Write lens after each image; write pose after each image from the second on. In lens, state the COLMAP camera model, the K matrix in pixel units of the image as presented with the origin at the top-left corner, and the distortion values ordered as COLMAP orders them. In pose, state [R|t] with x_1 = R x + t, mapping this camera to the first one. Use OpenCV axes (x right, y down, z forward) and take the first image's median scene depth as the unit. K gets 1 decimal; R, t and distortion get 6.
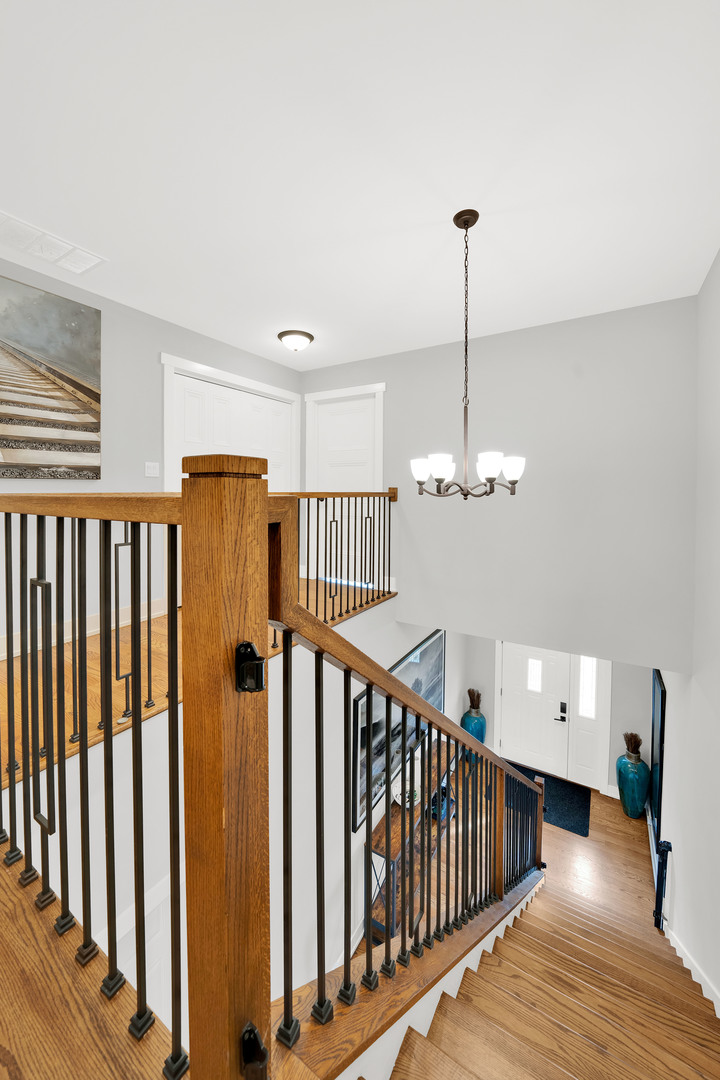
lens RADIAL K [[397.6, 0, 363.0], [0, 397.6, 493.4], [0, 0, 1]] dist [-0.026670, 0.002485]
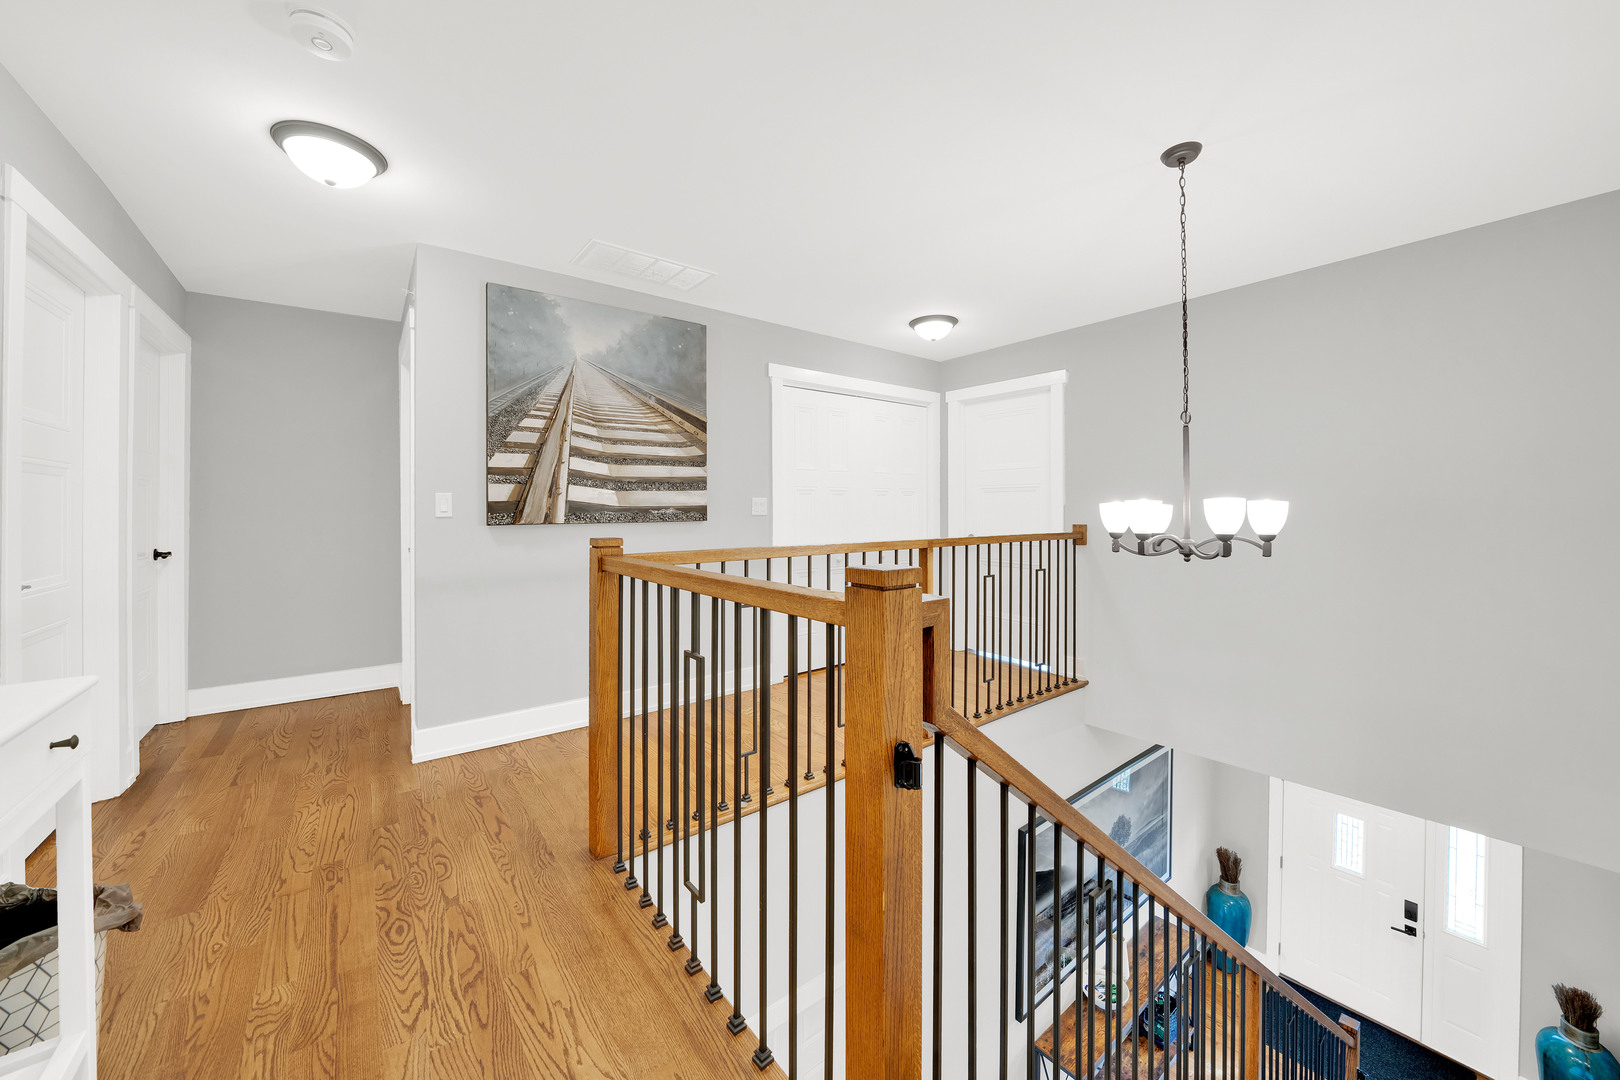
lens RADIAL K [[596.5, 0, 814.3], [0, 596.5, 501.4], [0, 0, 1]] dist [-0.026670, 0.002485]
pose [[0.936188, -0.008616, -0.351393, 0.012649], [0.004278, 0.999905, -0.013118, -0.065321], [0.351473, 0.010778, 0.936136, -0.152777]]
